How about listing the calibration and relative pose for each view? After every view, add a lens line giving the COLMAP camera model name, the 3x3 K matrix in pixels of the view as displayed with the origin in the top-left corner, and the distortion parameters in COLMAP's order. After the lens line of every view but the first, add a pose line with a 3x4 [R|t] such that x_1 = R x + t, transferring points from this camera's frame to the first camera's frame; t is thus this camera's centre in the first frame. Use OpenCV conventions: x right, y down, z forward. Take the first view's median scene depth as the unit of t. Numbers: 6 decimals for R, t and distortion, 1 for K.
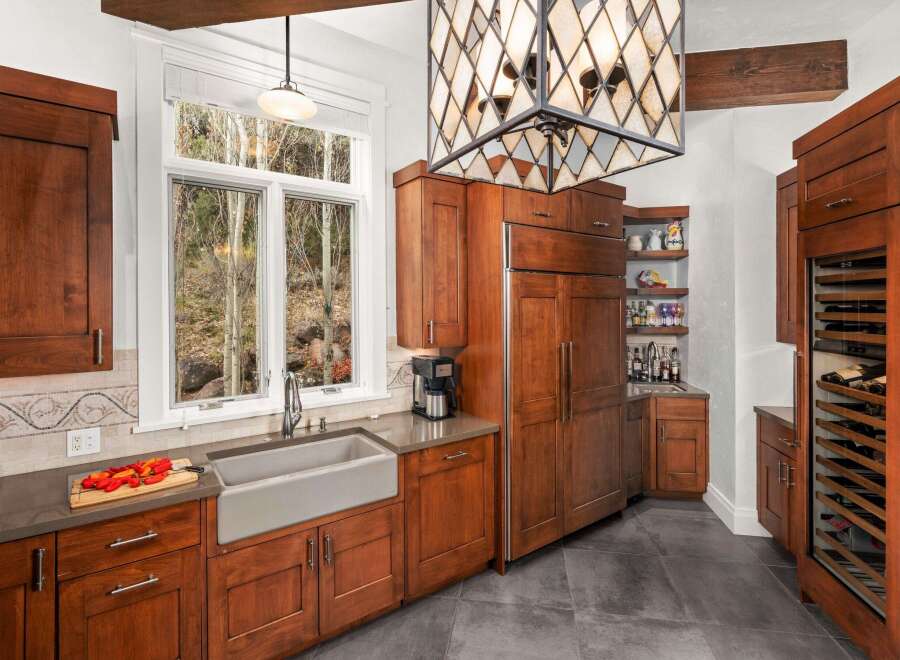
lens RADIAL K [[450.5, 0, 451.4], [0, 450.5, 301.5], [0, 0, 1]] dist [0.017112, 0.000055]
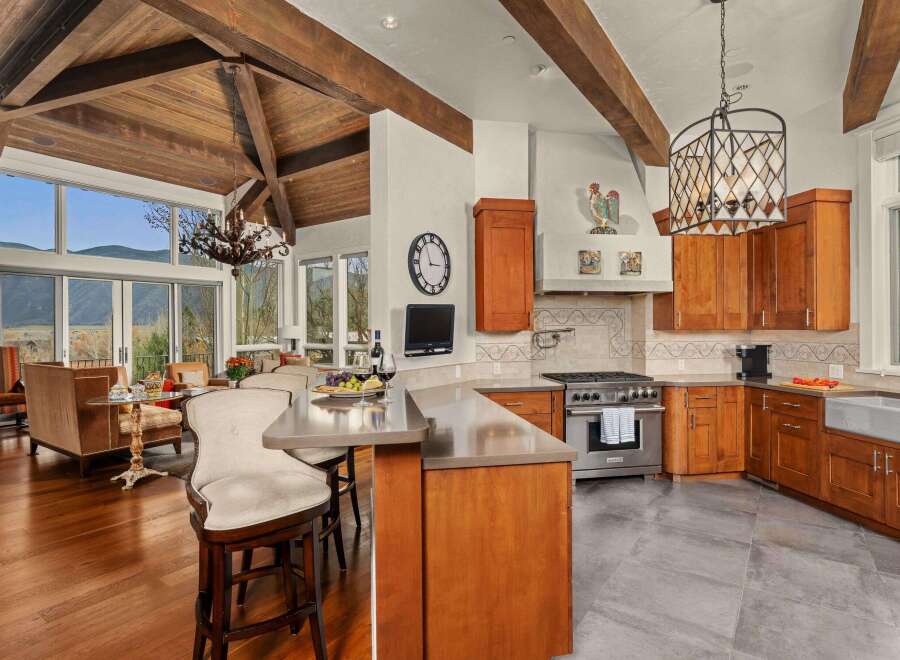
lens RADIAL K [[481.8, 0, 453.5], [0, 481.8, 325.8], [0, 0, 1]] dist [-0.001304, -0.000224]
pose [[-0.434561, 0.003547, -0.900636, 1.669360], [0.015751, 0.999869, -0.003662, 0.105756], [0.900505, -0.015777, -0.434560, 0.454380]]
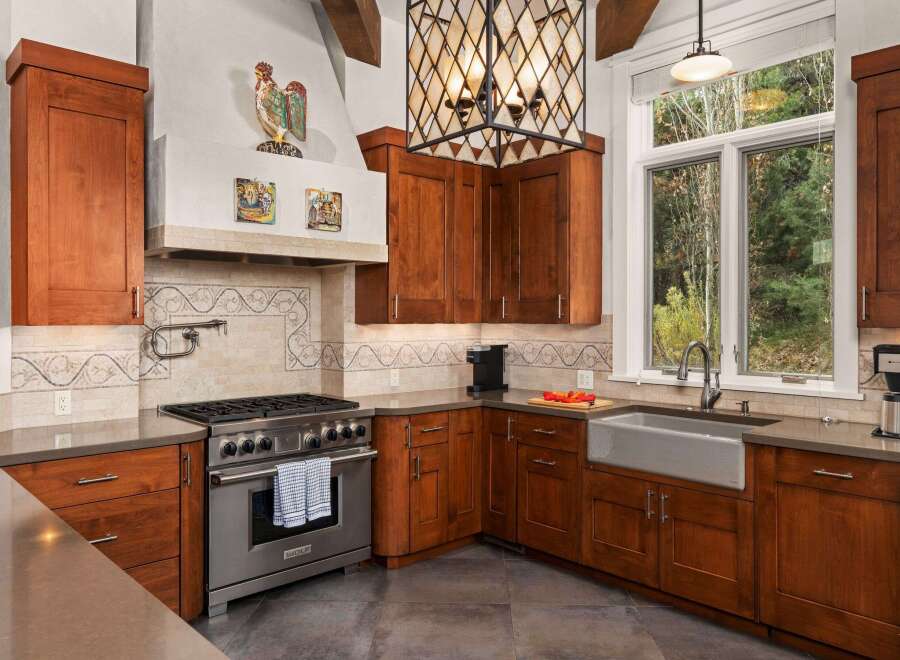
lens RADIAL K [[673.4, 0, 450.0], [0, 673.4, 316.5], [0, 0, 1]] dist [0.000314, -0.001121]
pose [[0.123234, 0.002584, -0.992374, 1.191296], [0.009440, 0.999948, 0.003776, 0.105769], [0.992333, -0.009833, 0.123203, 0.344509]]
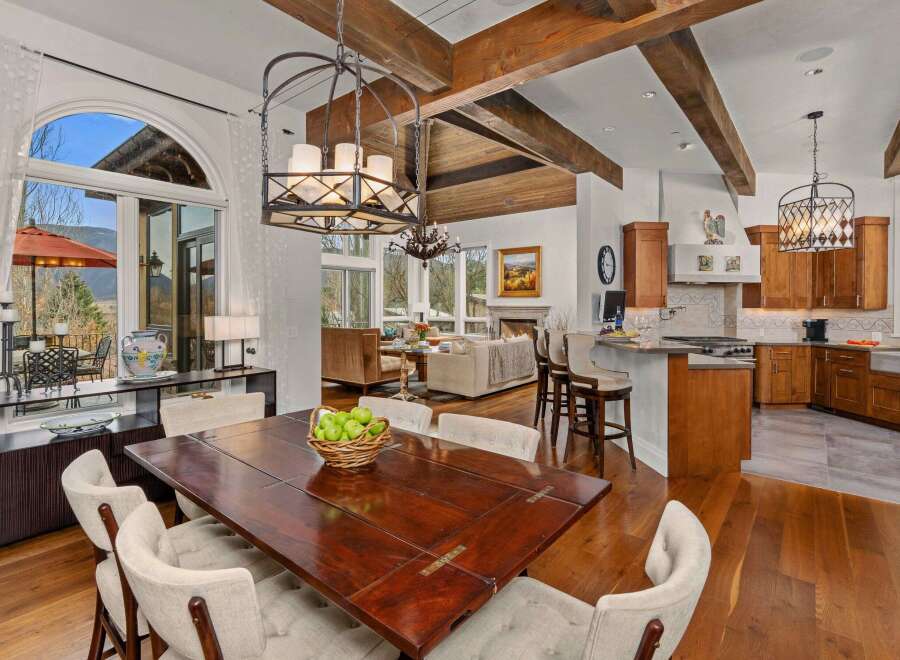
lens RADIAL K [[444.9, 0, 451.8], [0, 444.9, 306.0], [0, 0, 1]] dist [-0.000046, -0.000696]
pose [[-0.498189, 0.003896, -0.867059, 2.916421], [0.005273, 0.999985, 0.001463, 0.103151], [0.867052, -0.003843, -0.498203, 0.094796]]
